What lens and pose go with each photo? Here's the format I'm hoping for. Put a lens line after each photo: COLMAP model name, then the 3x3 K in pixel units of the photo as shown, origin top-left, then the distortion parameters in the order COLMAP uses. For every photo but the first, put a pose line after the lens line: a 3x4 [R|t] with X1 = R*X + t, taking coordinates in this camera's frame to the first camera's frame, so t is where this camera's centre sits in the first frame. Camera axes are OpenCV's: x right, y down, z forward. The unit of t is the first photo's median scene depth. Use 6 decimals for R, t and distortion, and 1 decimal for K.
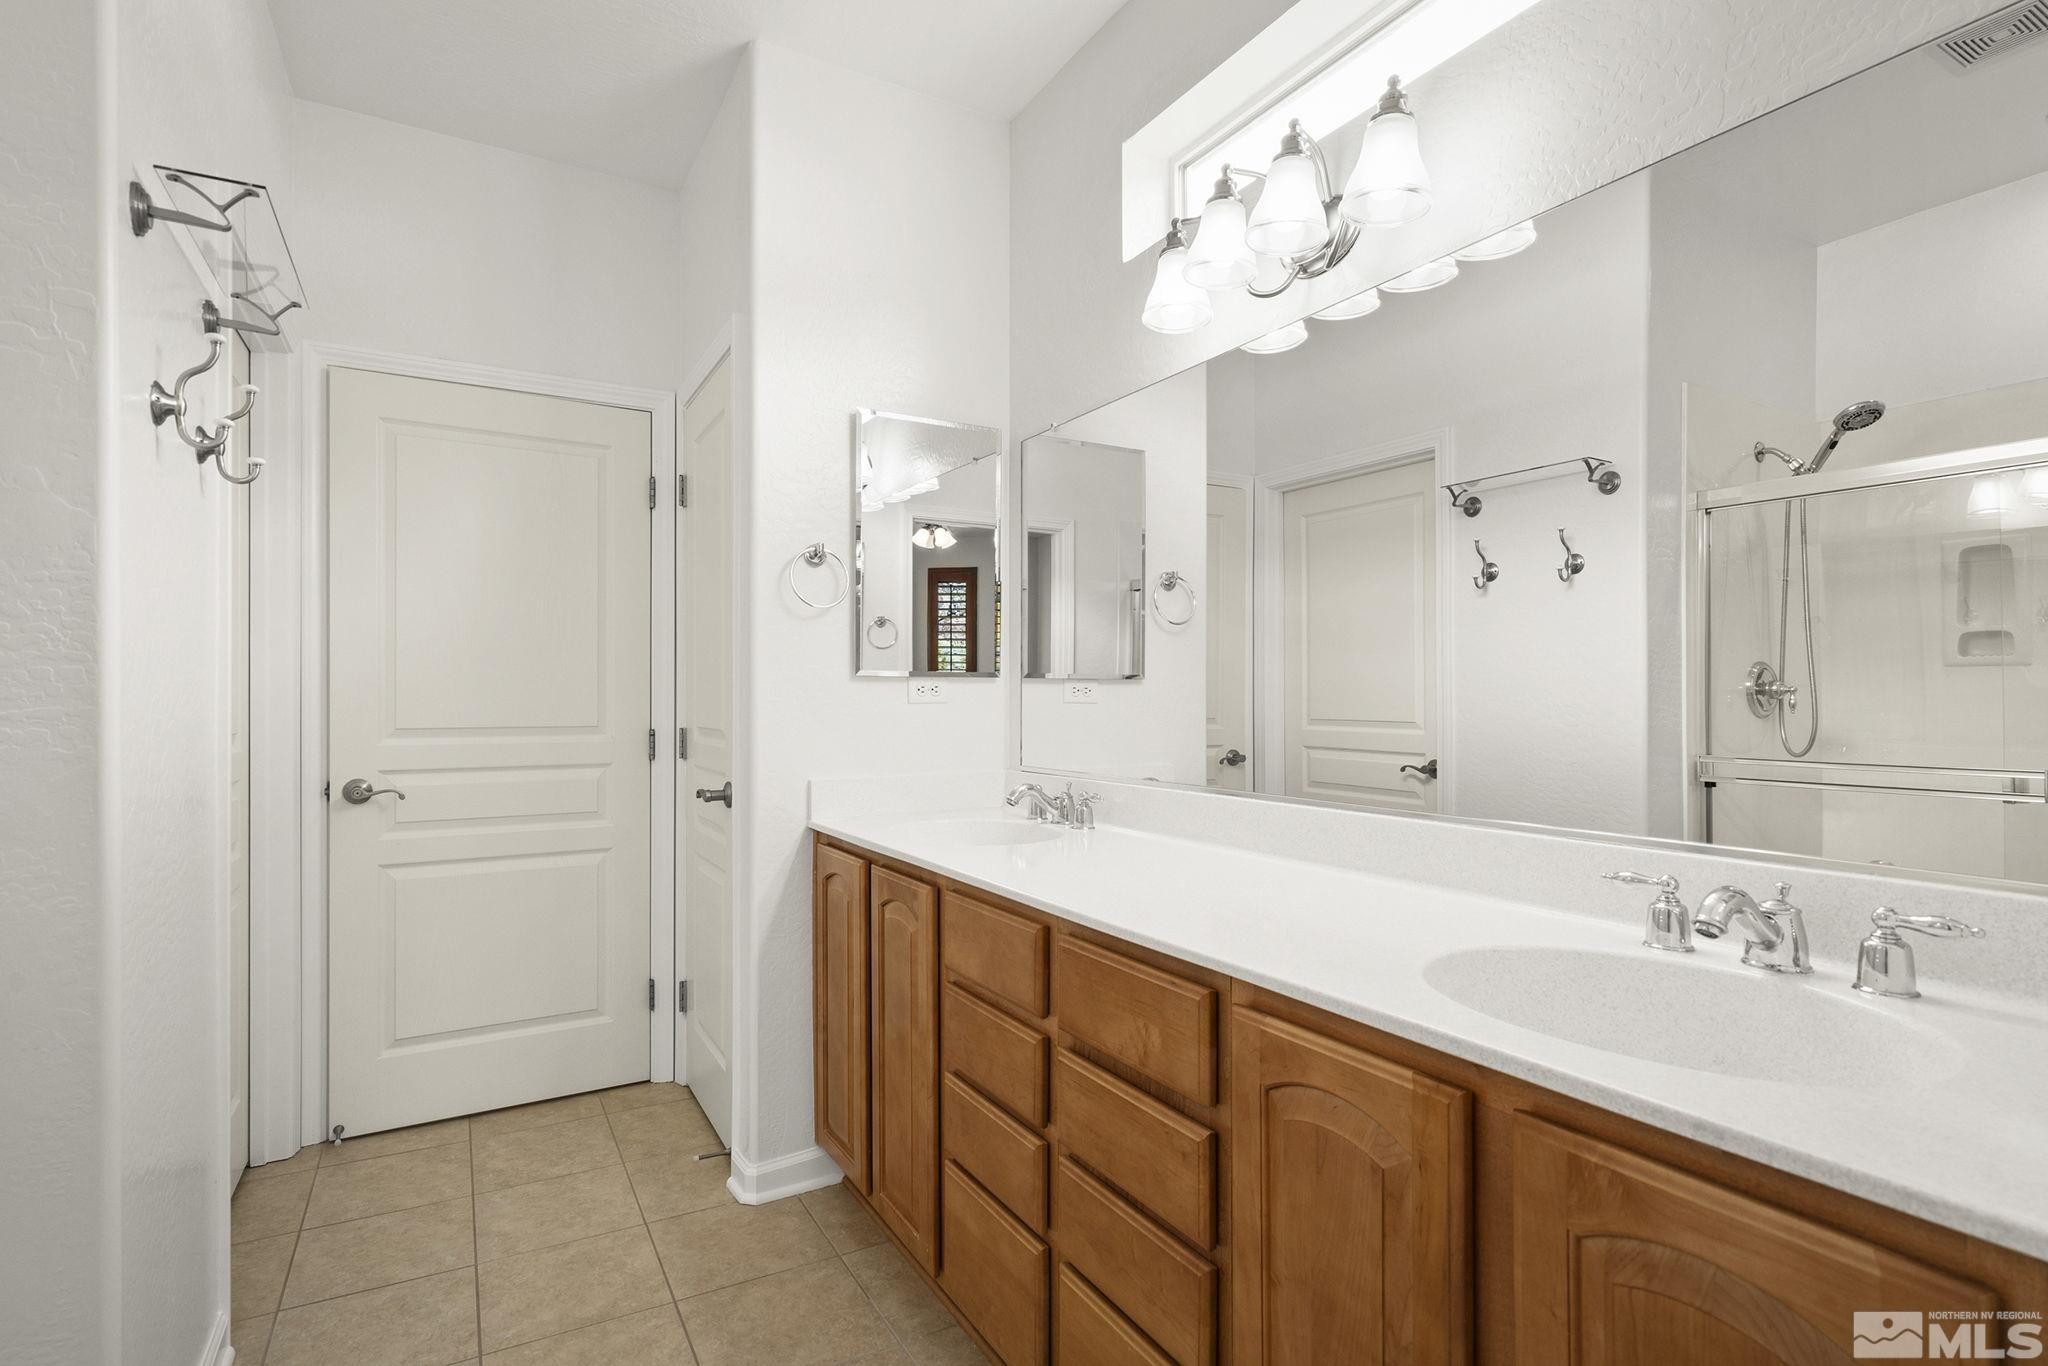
lens RADIAL K [[994.2, 0, 1024.0], [0, 994.2, 683.0], [0, 0, 1]] dist [0.001151, 0.000402]
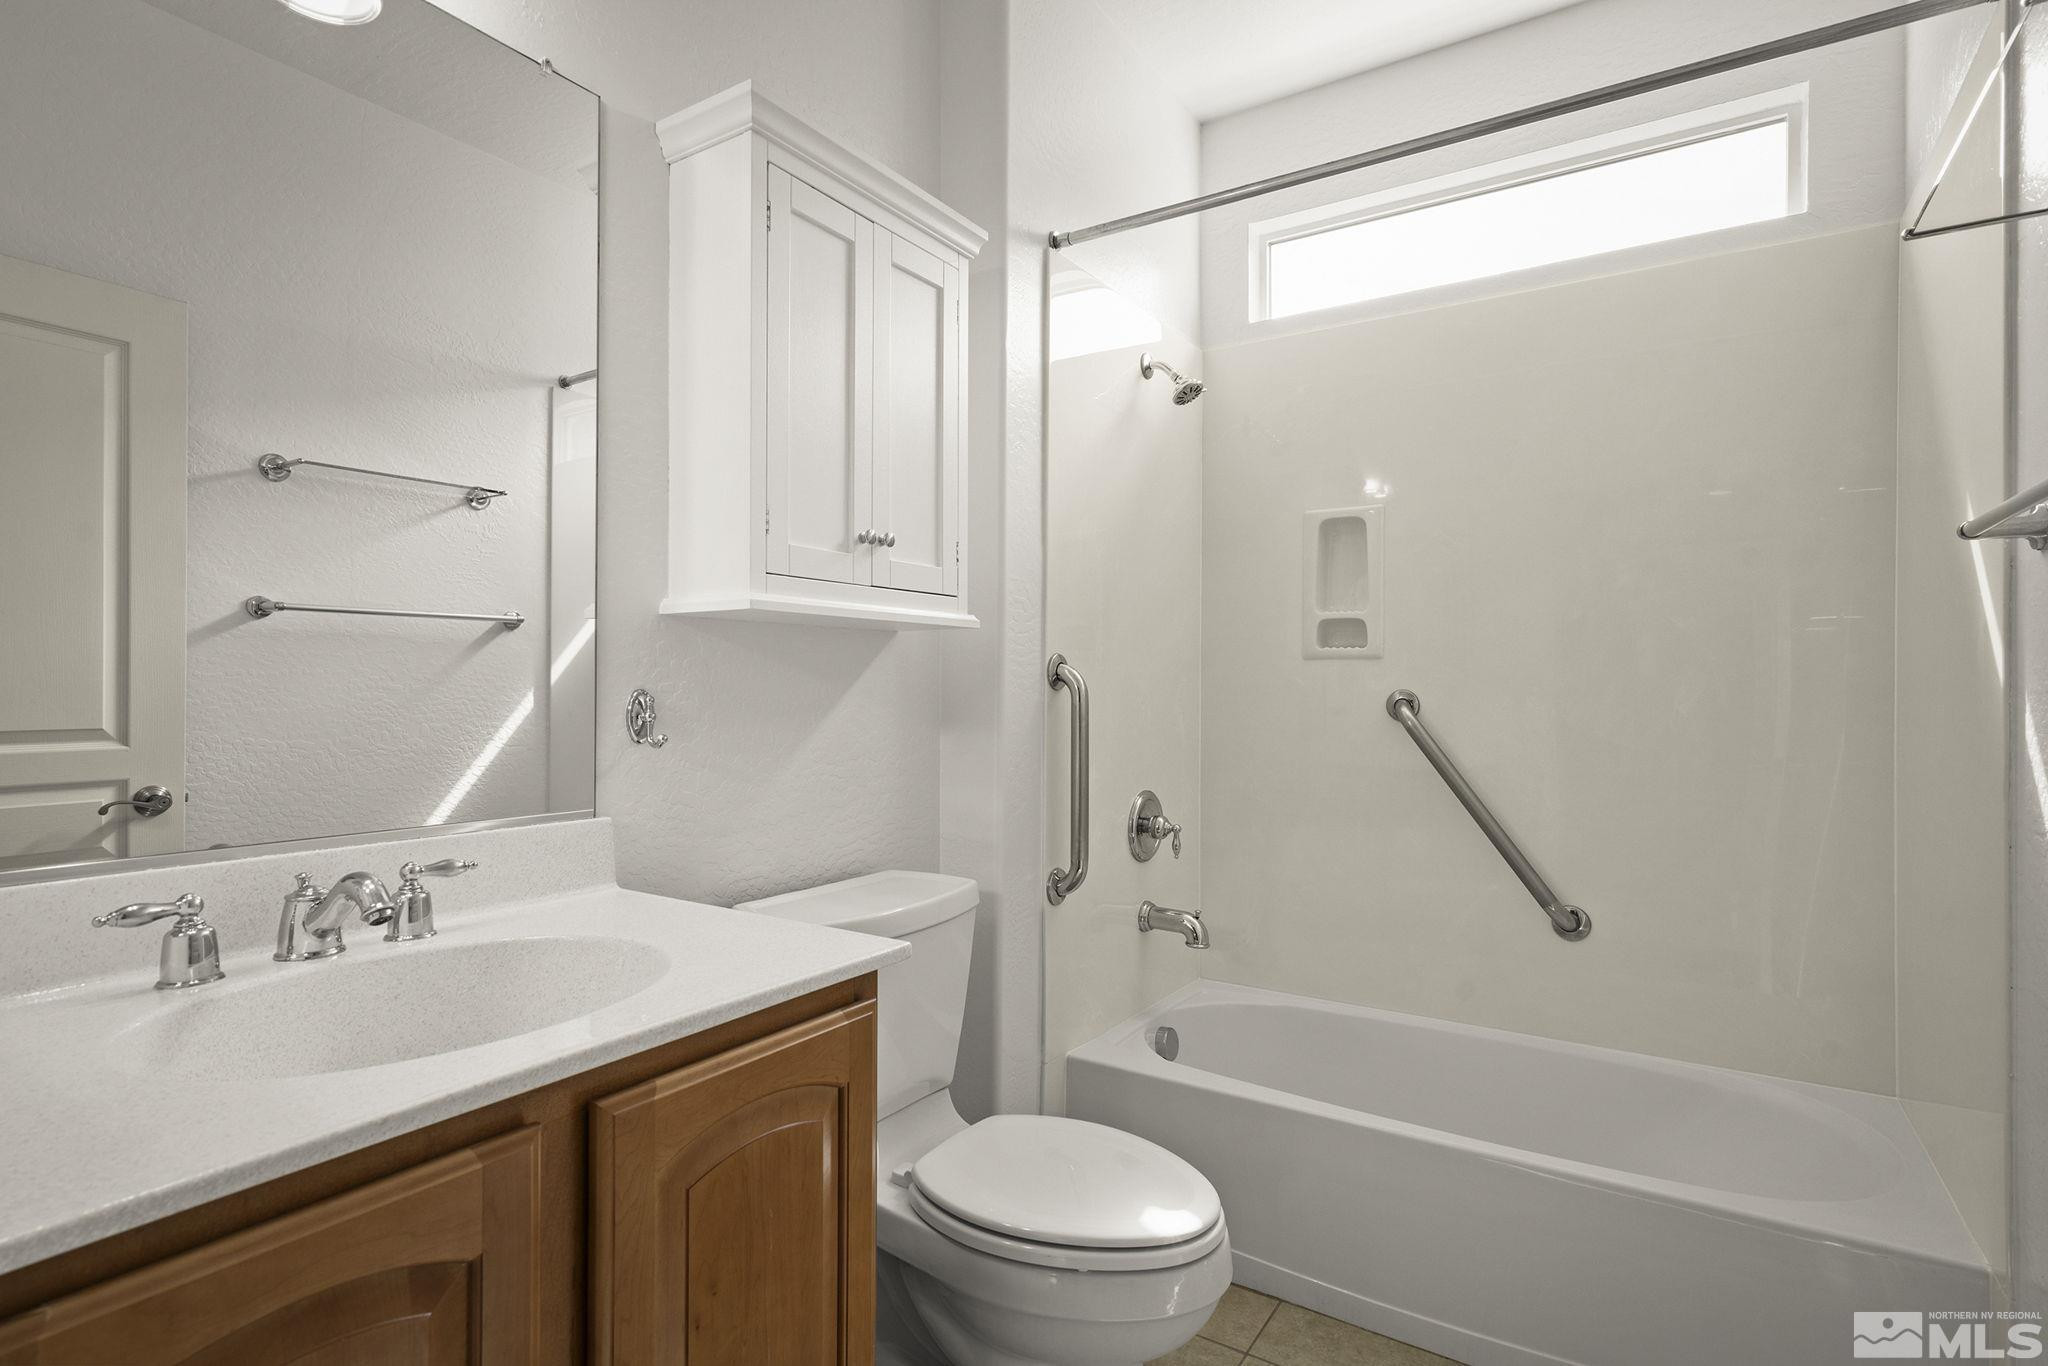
lens RADIAL K [[994.2, 0, 1024.0], [0, 994.2, 683.0], [0, 0, 1]] dist [0.001151, 0.000402]
pose [[-0.440800, 0.007713, 0.897572, -0.520662], [-0.005405, 0.999922, -0.011246, 0.017429], [-0.897589, -0.009808, -0.440724, 0.926763]]
